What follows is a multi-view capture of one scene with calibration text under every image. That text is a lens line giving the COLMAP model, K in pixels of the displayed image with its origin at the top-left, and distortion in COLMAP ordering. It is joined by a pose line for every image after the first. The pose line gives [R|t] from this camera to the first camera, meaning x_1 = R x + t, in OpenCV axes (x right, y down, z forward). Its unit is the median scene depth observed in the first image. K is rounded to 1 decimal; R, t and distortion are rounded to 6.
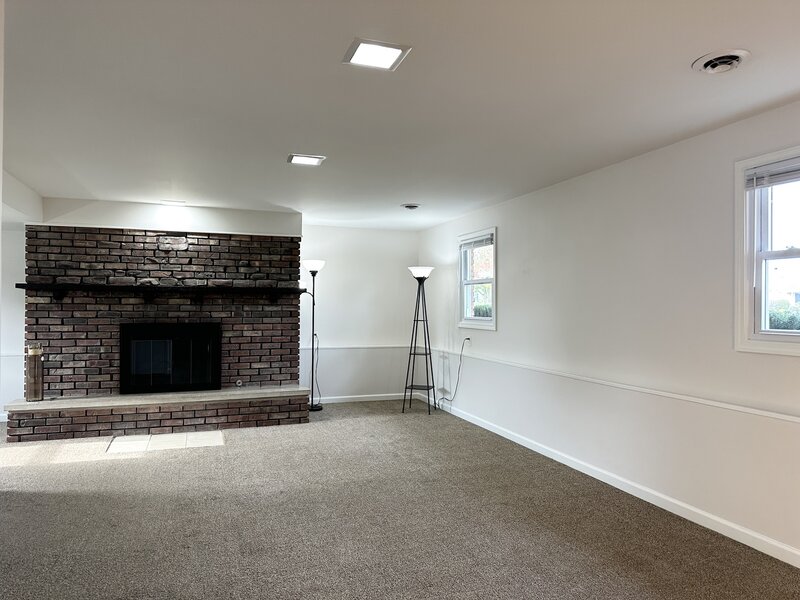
lens RADIAL K [[560.7, 0, 400.0], [0, 560.7, 300.0], [0, 0, 1]] dist [0.106875, -0.178118]
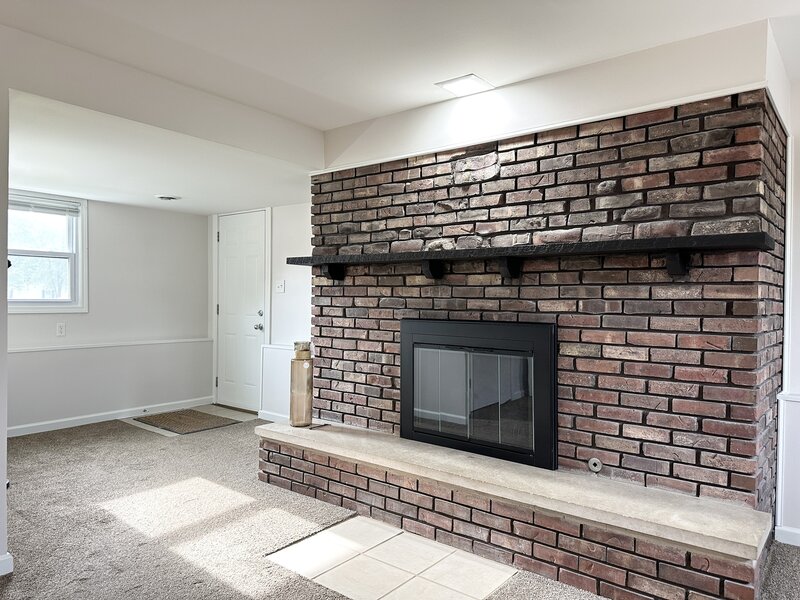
lens RADIAL K [[560.7, 0, 400.0], [0, 560.7, 300.0], [0, 0, 1]] dist [0.106875, -0.178118]
pose [[0.513988, 0.008825, -0.857752, 0.012732], [0.010861, 0.999800, 0.016795, 0.011980], [0.857729, -0.017948, 0.513789, 0.675860]]
